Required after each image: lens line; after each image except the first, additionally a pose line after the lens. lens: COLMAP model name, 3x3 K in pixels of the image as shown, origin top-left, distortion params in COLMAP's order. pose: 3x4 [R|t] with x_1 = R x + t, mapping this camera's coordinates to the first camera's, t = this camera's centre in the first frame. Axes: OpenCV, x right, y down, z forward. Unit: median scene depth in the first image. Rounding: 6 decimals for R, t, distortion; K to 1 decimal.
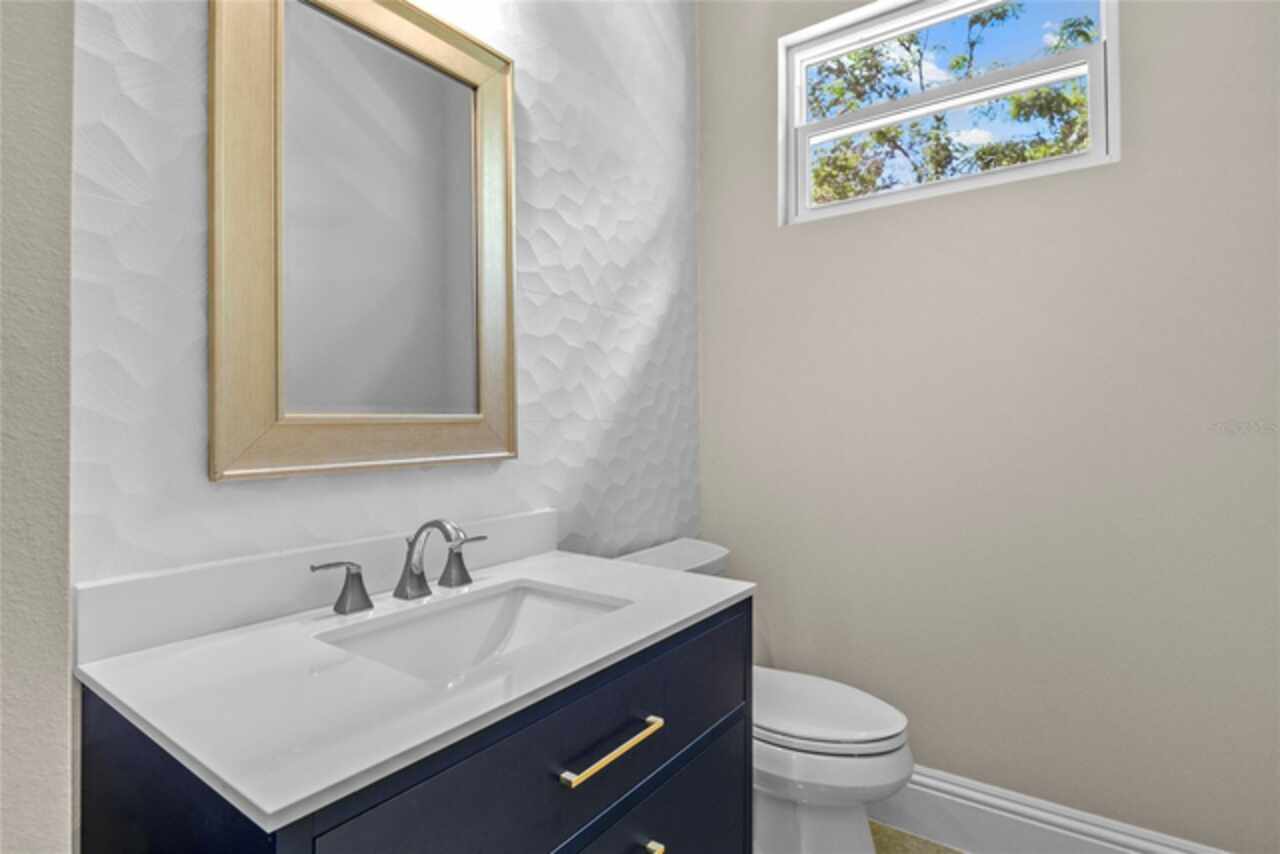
lens RADIAL K [[638.7, 0, 640.2], [0, 638.7, 420.8], [0, 0, 1]] dist [0.016559, -0.022329]
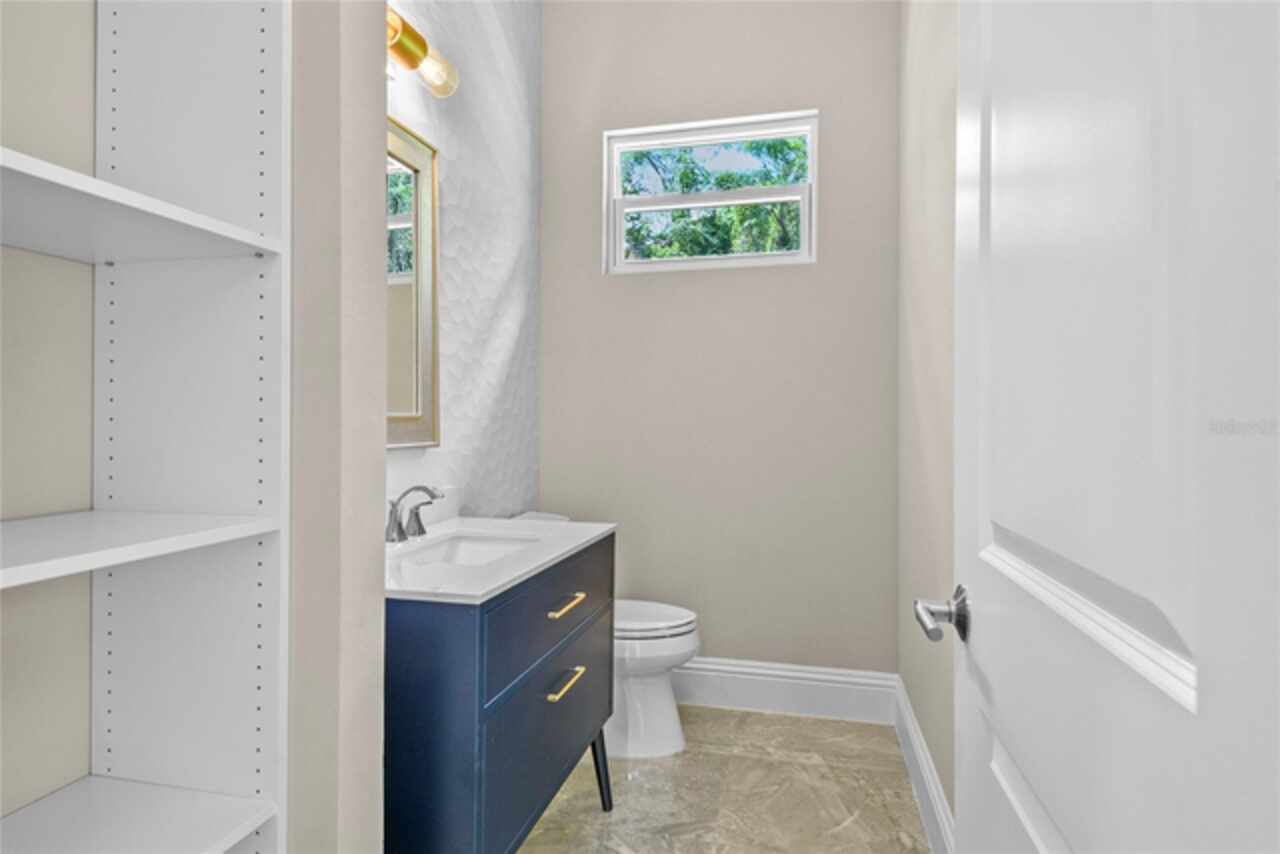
lens RADIAL K [[672.2, 0, 640.0], [0, 672.2, 427.0], [0, 0, 1]] dist [0.015090, -0.000183]
pose [[0.929787, 0.004179, 0.368073, -0.255937], [-0.007312, 0.999948, 0.007118, 0.004002], [-0.368024, -0.009309, 0.929770, -0.374821]]
